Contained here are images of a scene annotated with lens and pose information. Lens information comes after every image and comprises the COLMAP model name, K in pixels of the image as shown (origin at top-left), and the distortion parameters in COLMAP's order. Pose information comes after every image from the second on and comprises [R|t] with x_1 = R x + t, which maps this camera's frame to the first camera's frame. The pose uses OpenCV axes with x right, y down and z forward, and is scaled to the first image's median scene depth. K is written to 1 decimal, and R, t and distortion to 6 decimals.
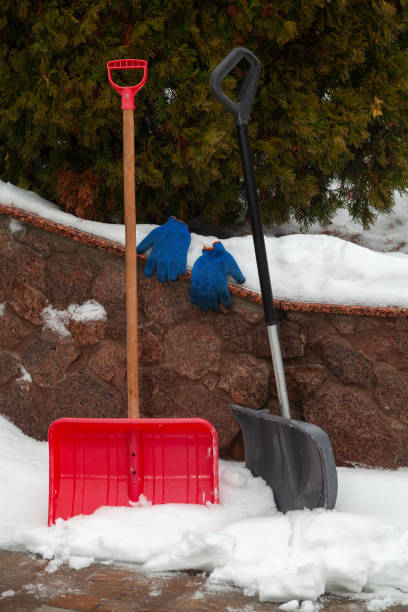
lens RADIAL K [[1714.2, 0, 204.0], [0, 1714.2, 306.0], [0, 0, 1]] dist [-0.061178, 0.510107]
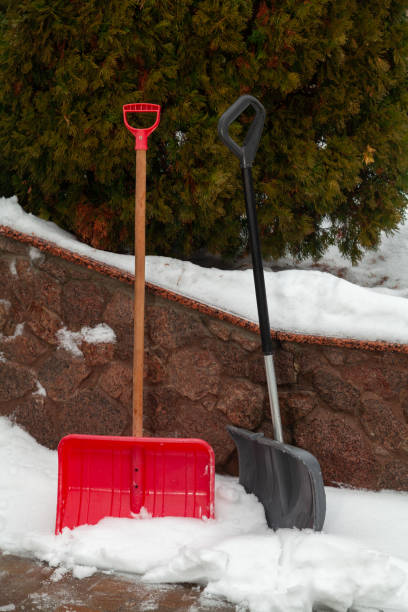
lens RADIAL K [[1348.7, 0, 204.0], [0, 1348.7, 306.0], [0, 0, 1]] dist [-0.009458, -0.085738]
pose [[0.999523, 0.030806, 0.002192, -0.003489], [-0.030811, 0.999522, 0.002660, -0.019629], [-0.002109, -0.002726, 0.999994, 0.146203]]
